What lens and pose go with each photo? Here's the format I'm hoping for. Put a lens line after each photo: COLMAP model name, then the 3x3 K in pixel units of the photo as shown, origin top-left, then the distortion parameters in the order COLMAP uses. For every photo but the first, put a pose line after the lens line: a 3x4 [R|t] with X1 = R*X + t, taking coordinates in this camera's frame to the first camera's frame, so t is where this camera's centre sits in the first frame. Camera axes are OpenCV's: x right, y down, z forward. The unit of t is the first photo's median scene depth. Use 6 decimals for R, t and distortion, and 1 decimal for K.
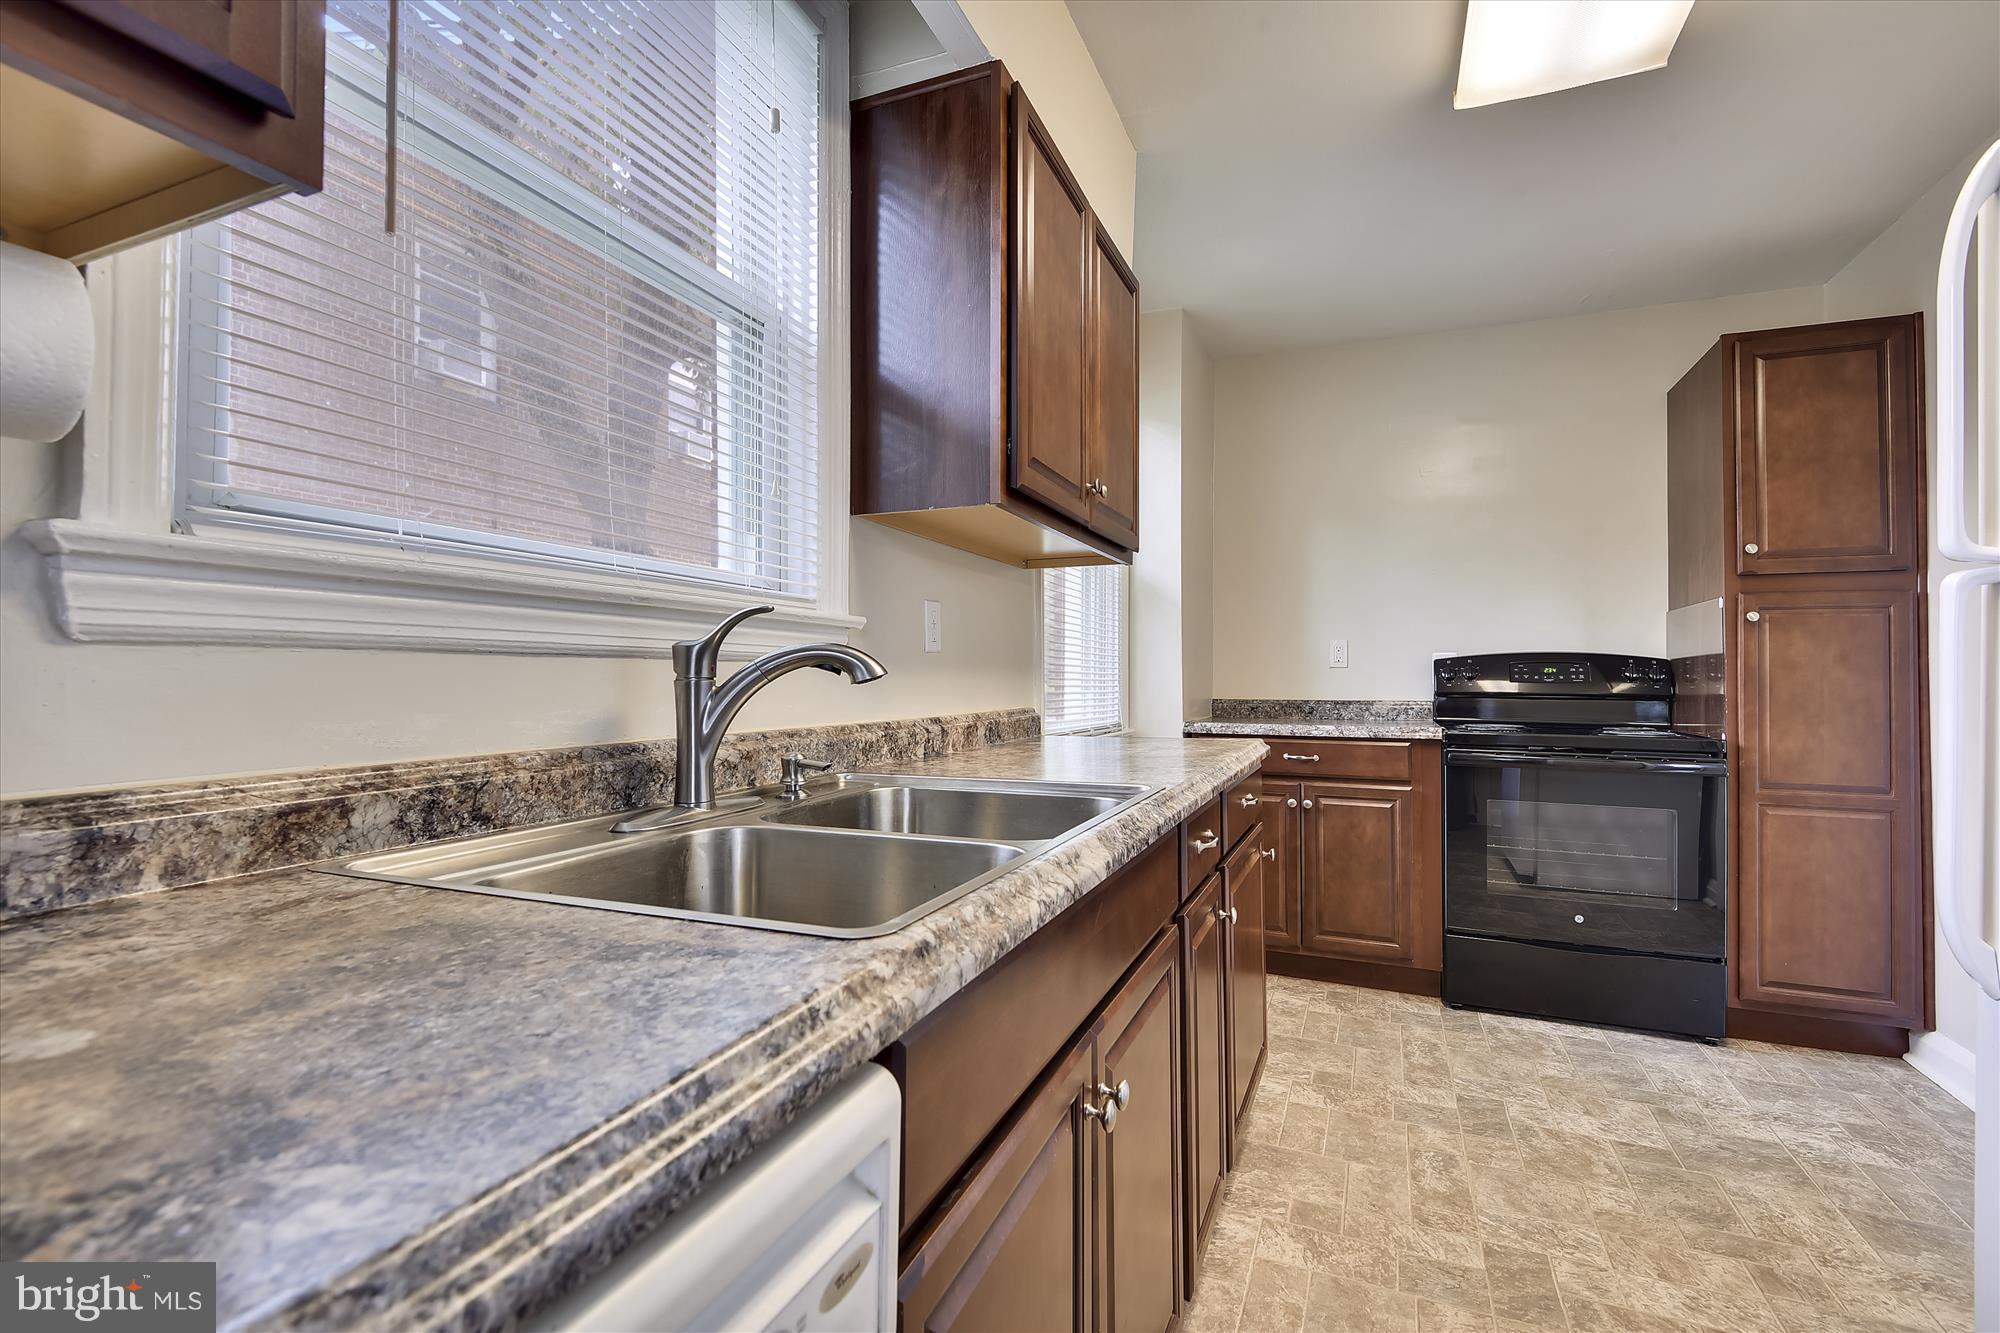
lens RADIAL K [[910.4, 0, 1002.5], [0, 910.4, 691.1], [0, 0, 1]] dist [0.000386, -0.000138]
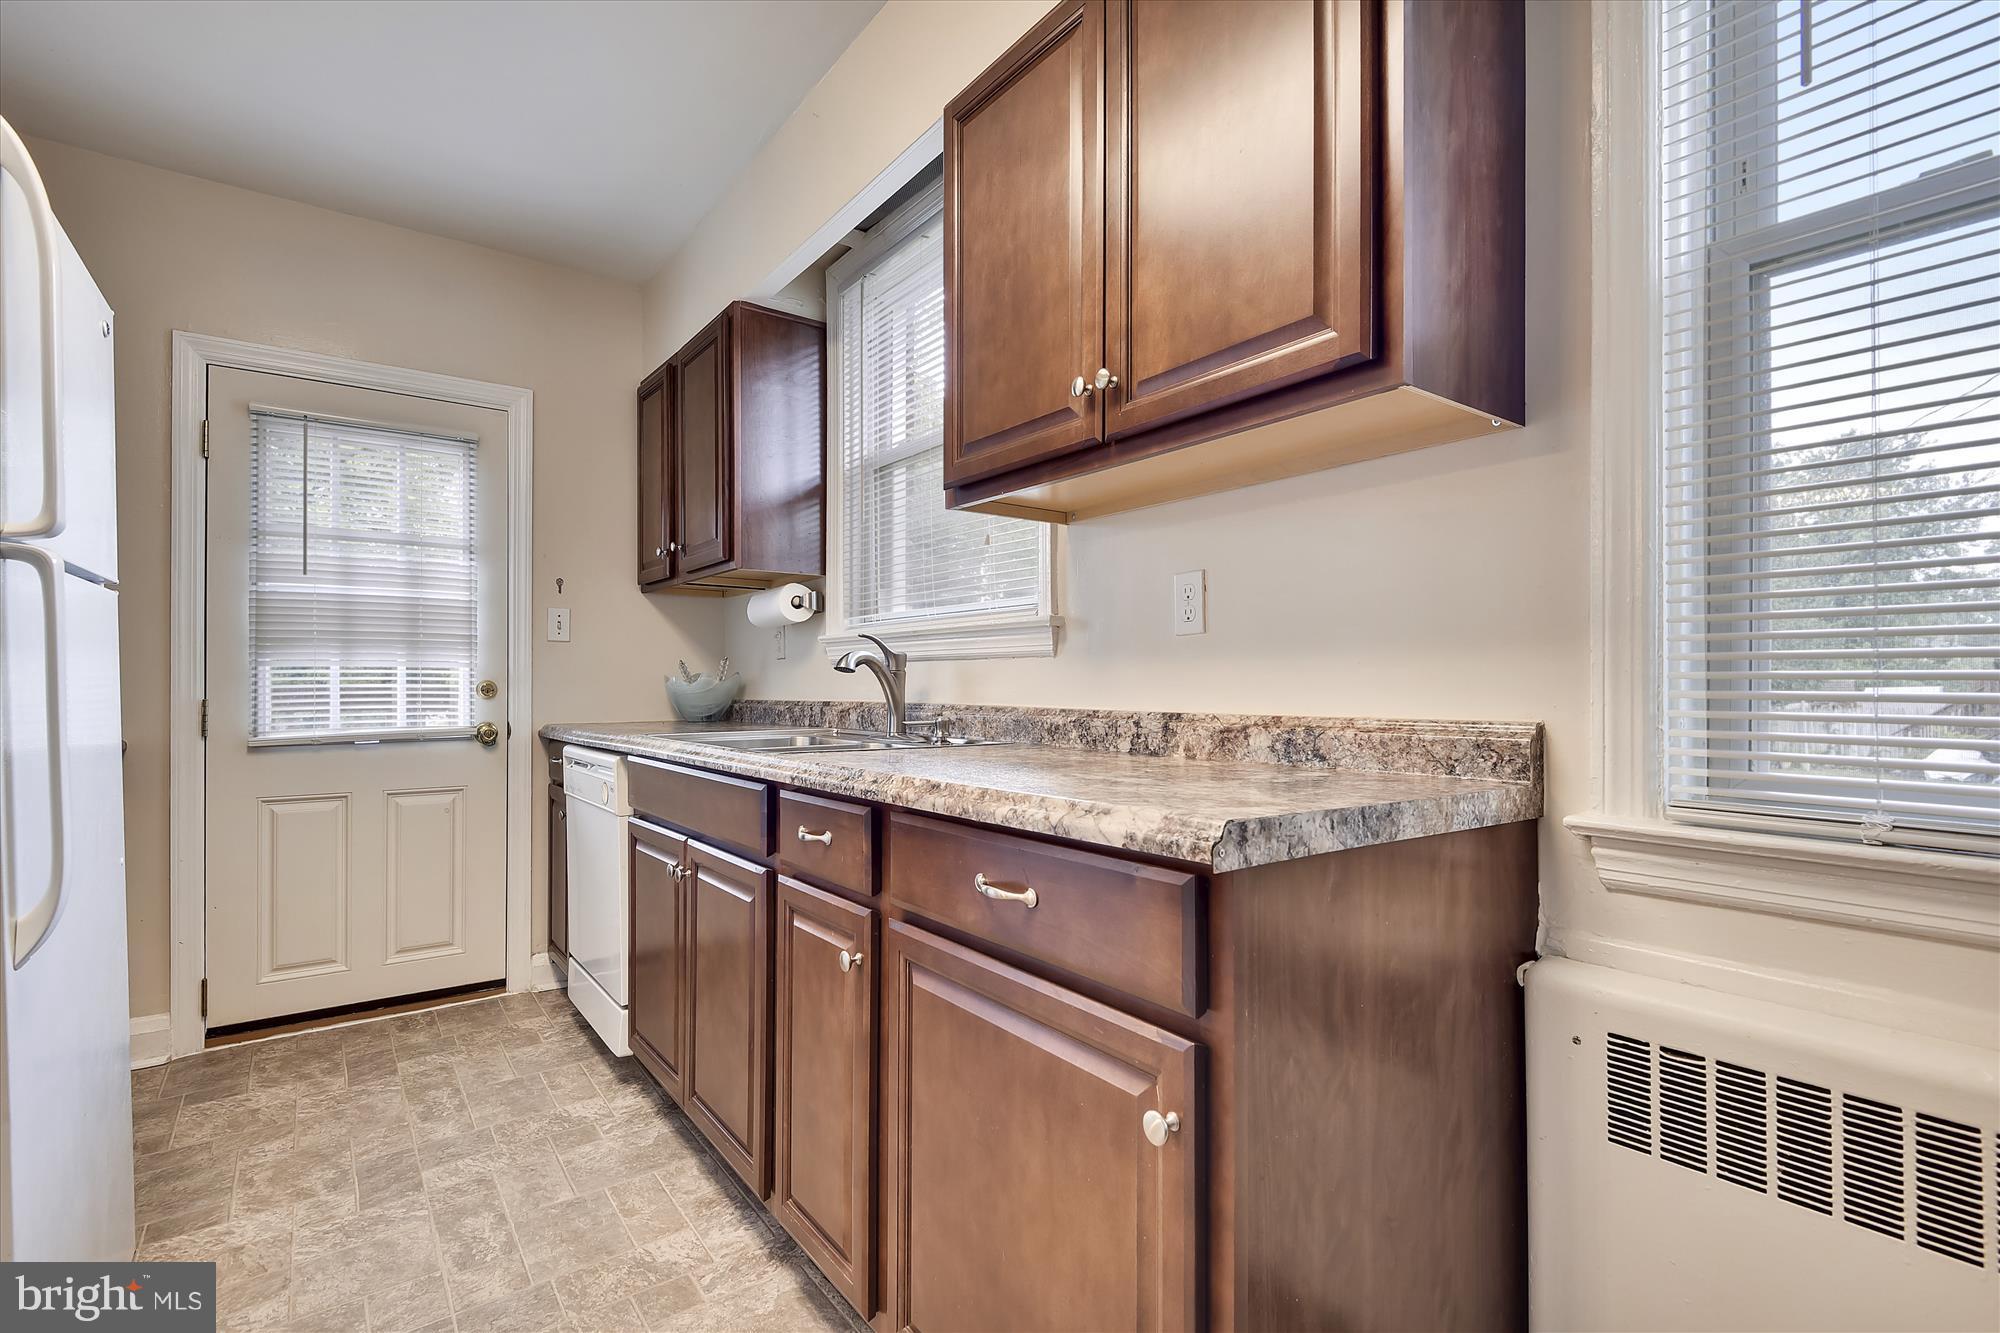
lens RADIAL K [[923.7, 0, 1000.0], [0, 923.7, 666.5], [0, 0, 1]] dist [0.000334, -0.000058]
pose [[-0.508465, -0.000719, -0.861082, 0.797294], [0.003080, 0.999992, -0.002654, -0.007324], [0.861077, -0.004002, -0.508459, 1.524266]]
